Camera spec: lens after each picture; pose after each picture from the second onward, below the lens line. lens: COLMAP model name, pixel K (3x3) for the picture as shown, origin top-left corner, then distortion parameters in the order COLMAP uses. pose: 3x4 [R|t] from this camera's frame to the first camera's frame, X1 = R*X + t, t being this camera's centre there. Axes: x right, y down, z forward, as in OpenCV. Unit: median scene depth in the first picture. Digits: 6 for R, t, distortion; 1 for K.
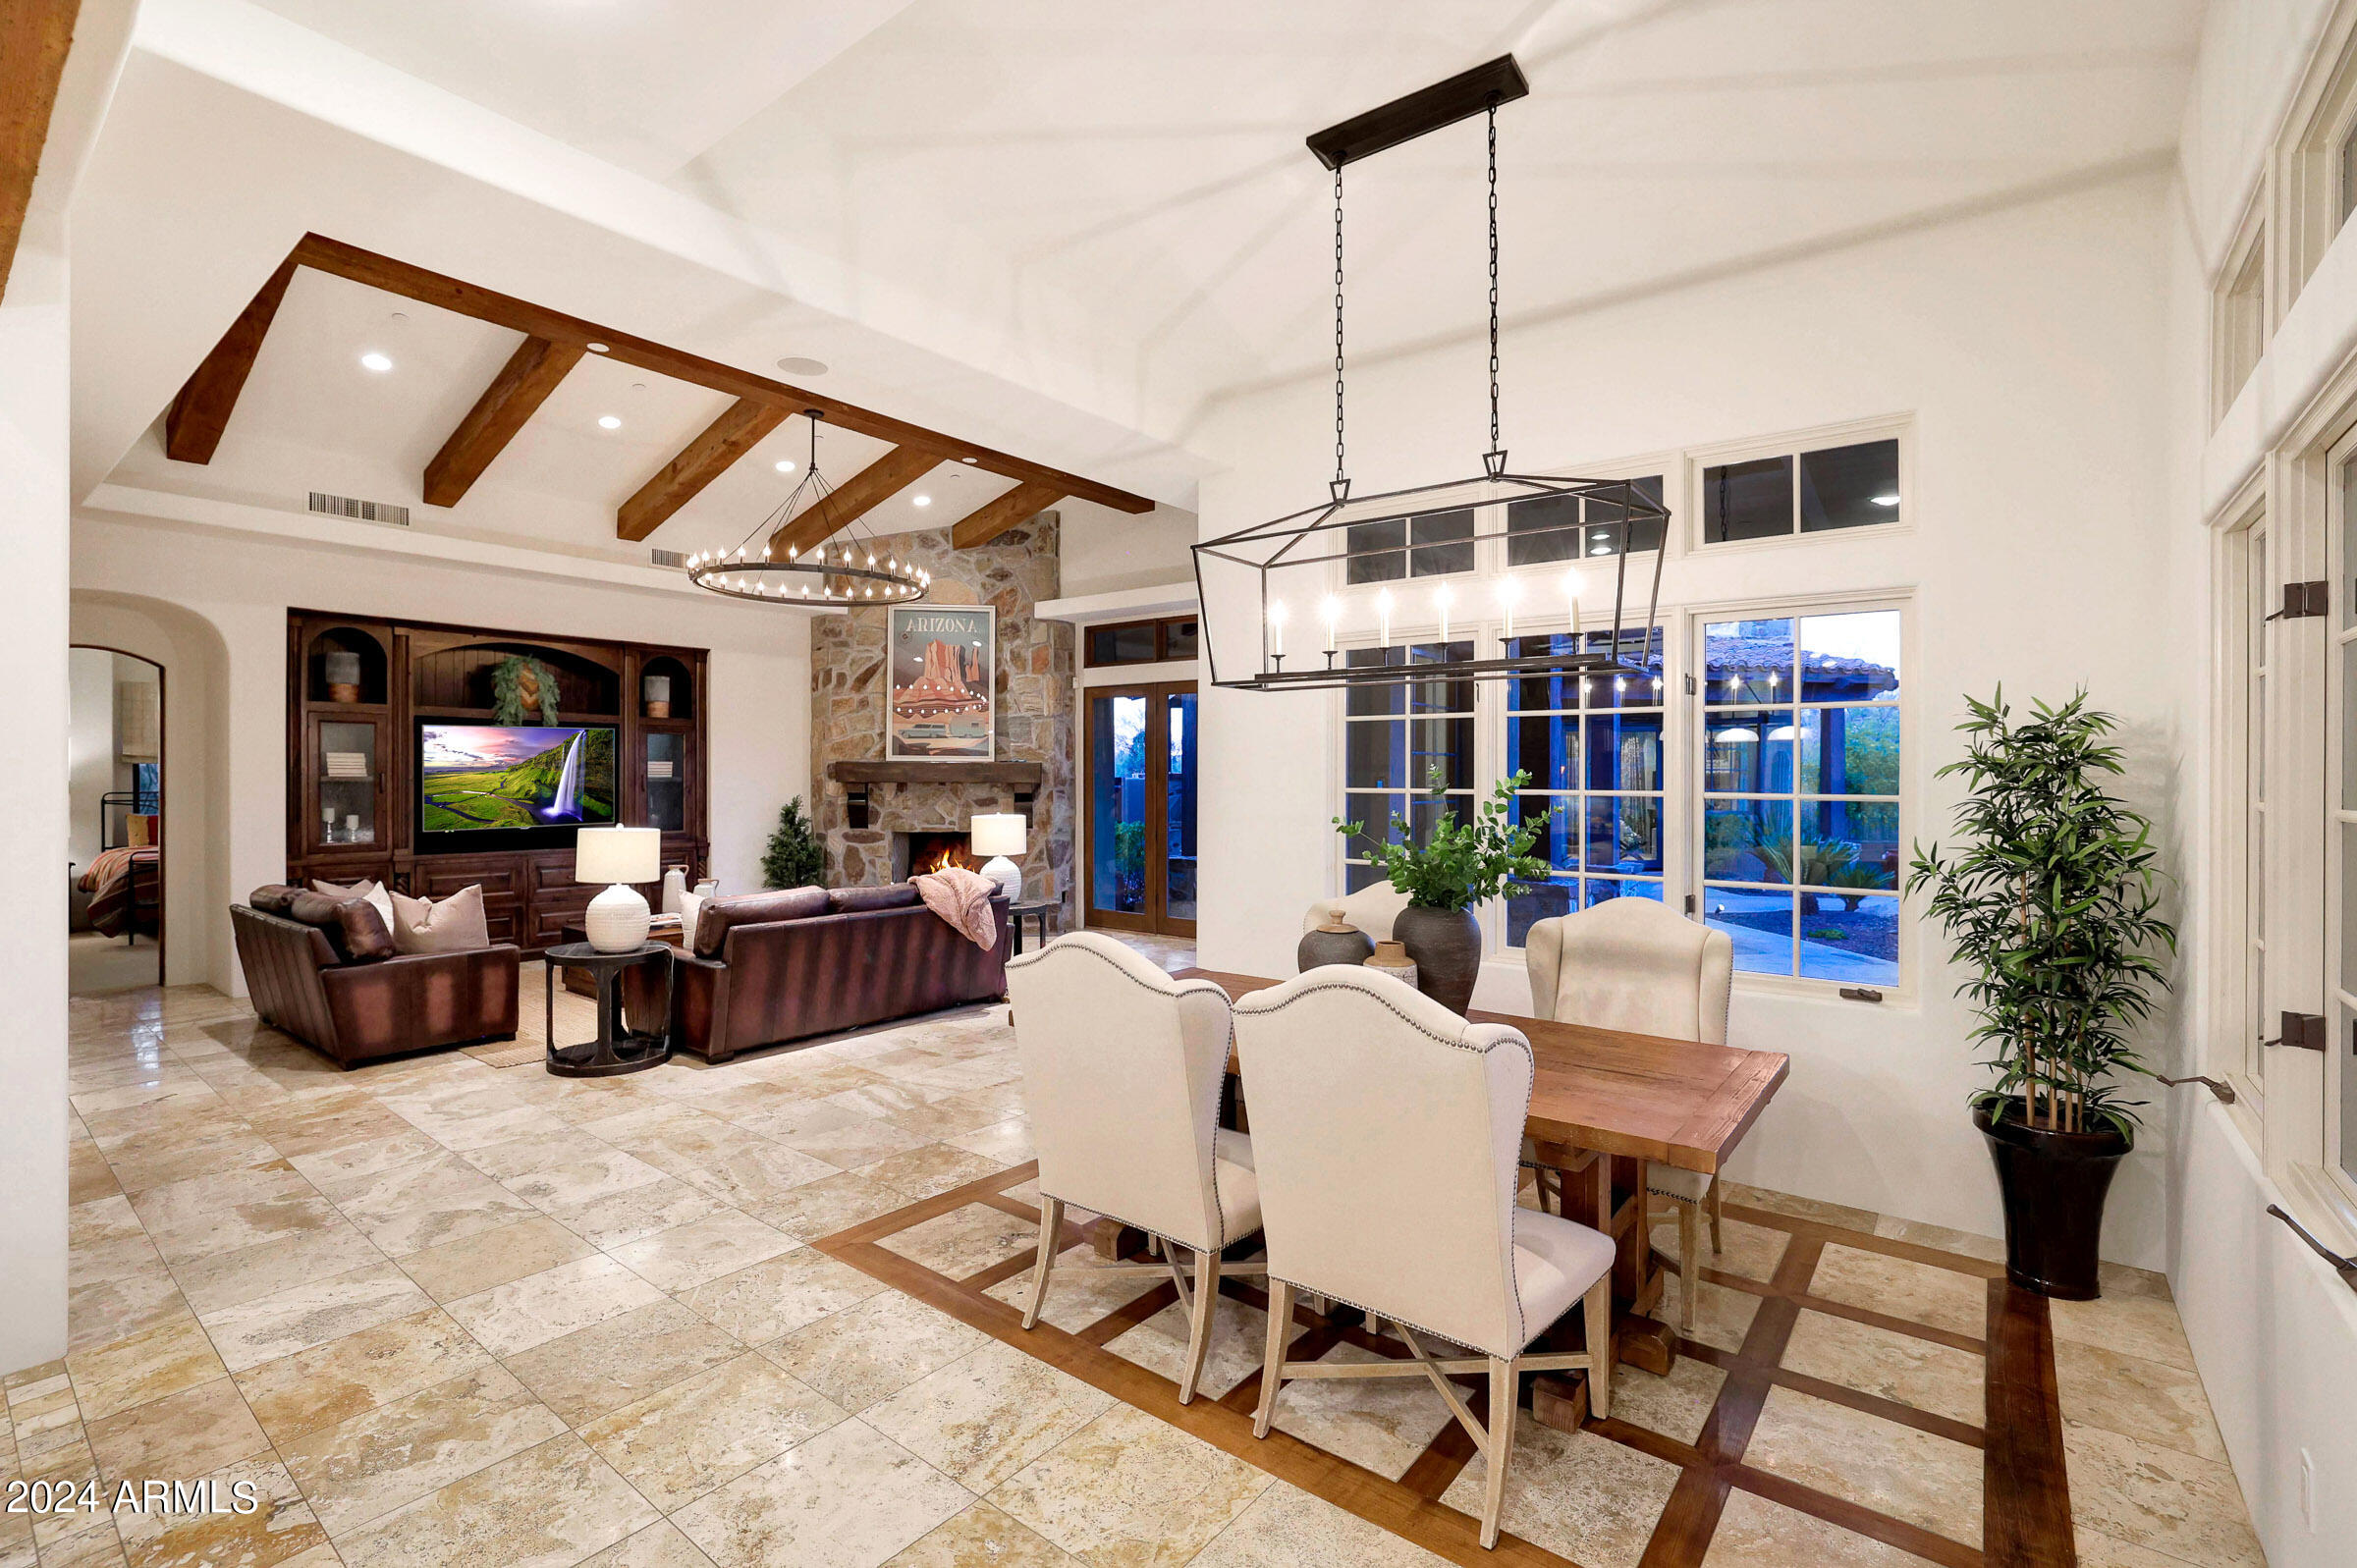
lens RADIAL K [[1050.0, 0, 1164.2], [0, 1050.0, 782.2], [0, 0, 1]] dist [-0.004421, 0.000760]
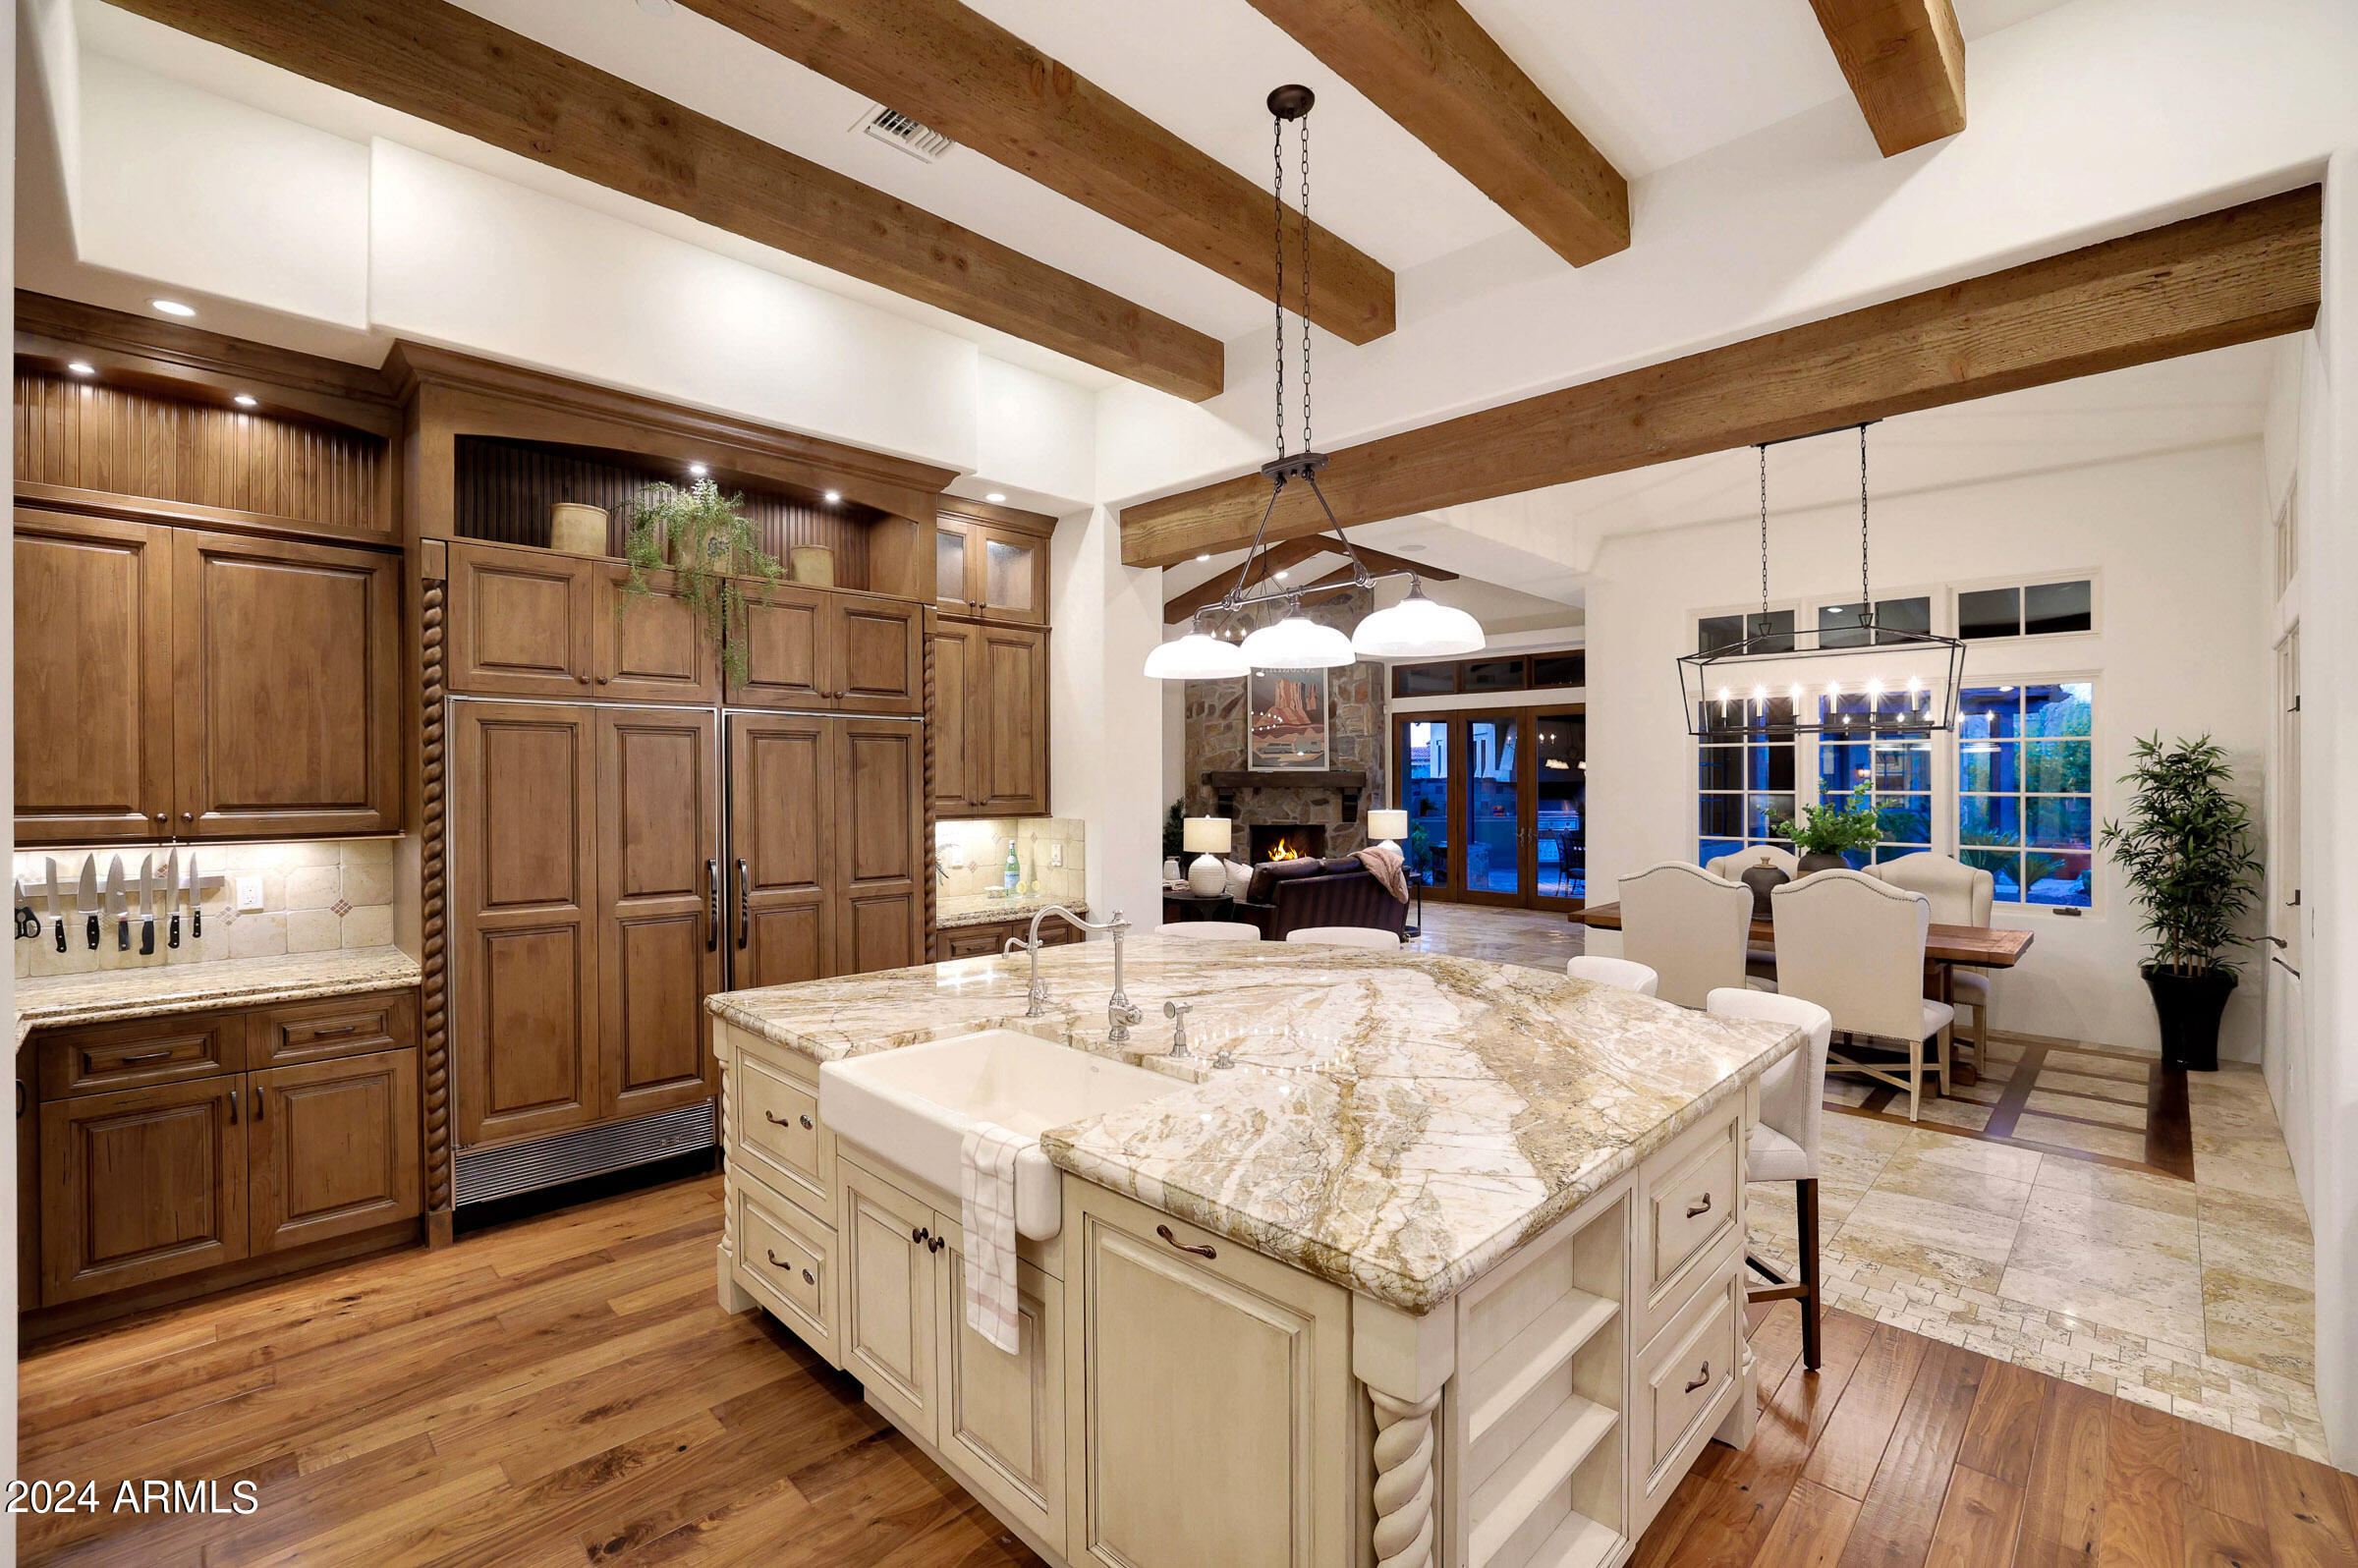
lens RADIAL K [[1019.3, 0, 1195.7], [0, 1019.3, 787.7], [0, 0, 1]] dist [0.013377, 0.000231]
pose [[0.997112, -0.004801, -0.075790, -0.565005], [0.005015, 0.999984, 0.002643, -0.007106], [0.075777, -0.003015, 0.997120, -0.705335]]
